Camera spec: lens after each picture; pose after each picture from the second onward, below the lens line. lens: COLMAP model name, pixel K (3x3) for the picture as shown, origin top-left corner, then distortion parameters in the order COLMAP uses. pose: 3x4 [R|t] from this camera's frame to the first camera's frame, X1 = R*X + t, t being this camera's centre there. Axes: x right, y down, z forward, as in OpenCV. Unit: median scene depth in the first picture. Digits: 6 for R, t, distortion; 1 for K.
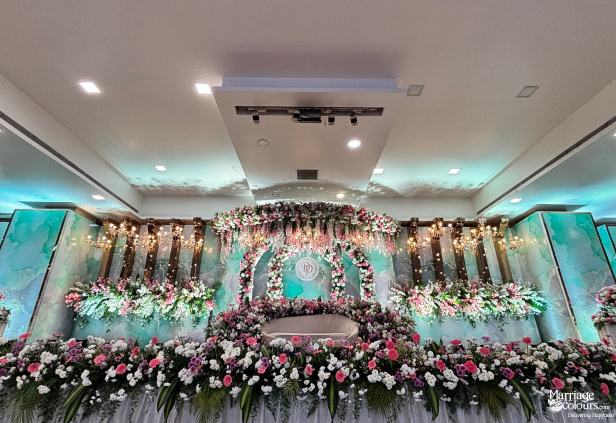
lens RADIAL K [[291.3, 0, 308.0], [0, 291.3, 211.5], [0, 0, 1]] dist [-0.001907, -0.000469]
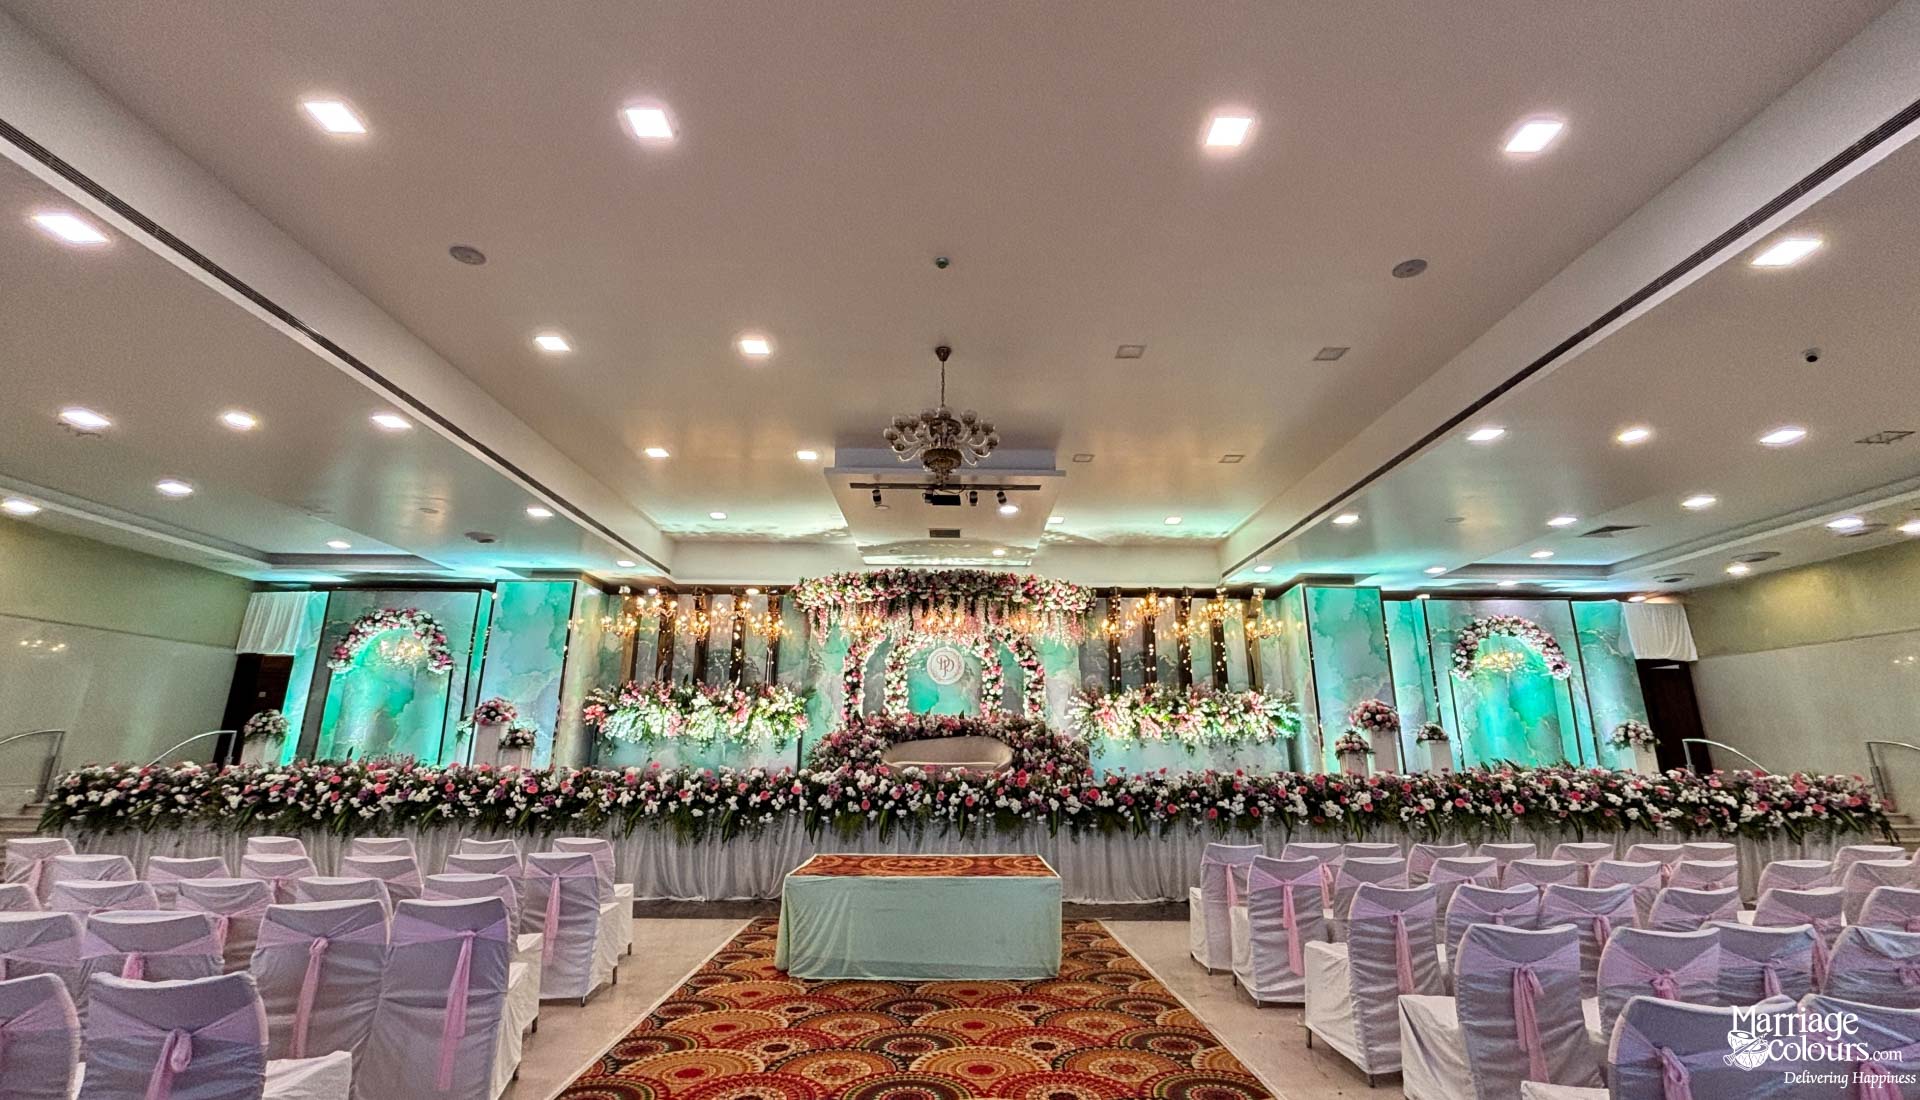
lens RADIAL K [[849.5, 0, 963.9], [0, 849.5, 516.1], [0, 0, 1]] dist [0.026841, 0.000032]
pose [[0.999991, 0.002978, 0.003077, 0.034059], [-0.003313, 0.993325, 0.115304, -0.379164], [-0.002713, -0.115313, 0.993325, -0.901096]]
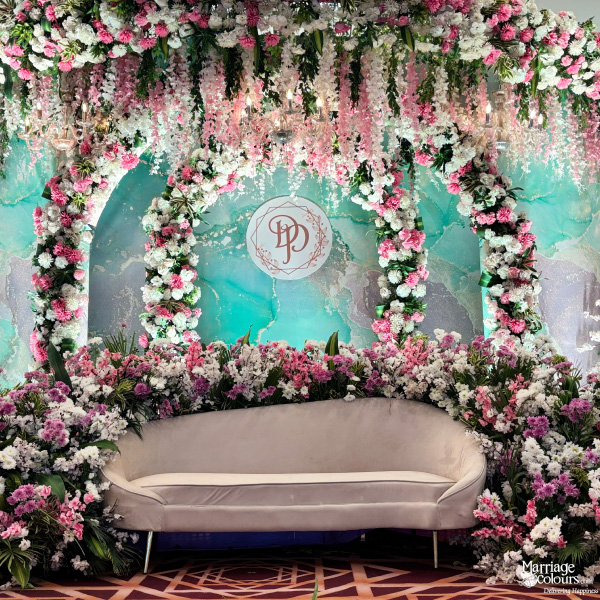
lens RADIAL K [[724.9, 0, 300.0], [0, 724.9, 300.0], [0, 0, 1]] dist [0.016710, 0.005437]
pose [[0.999911, -0.009787, -0.009068, 0.014819], [0.011759, 0.967557, 0.252378, 0.087395], [0.006304, -0.252462, 0.967586, 0.345334]]
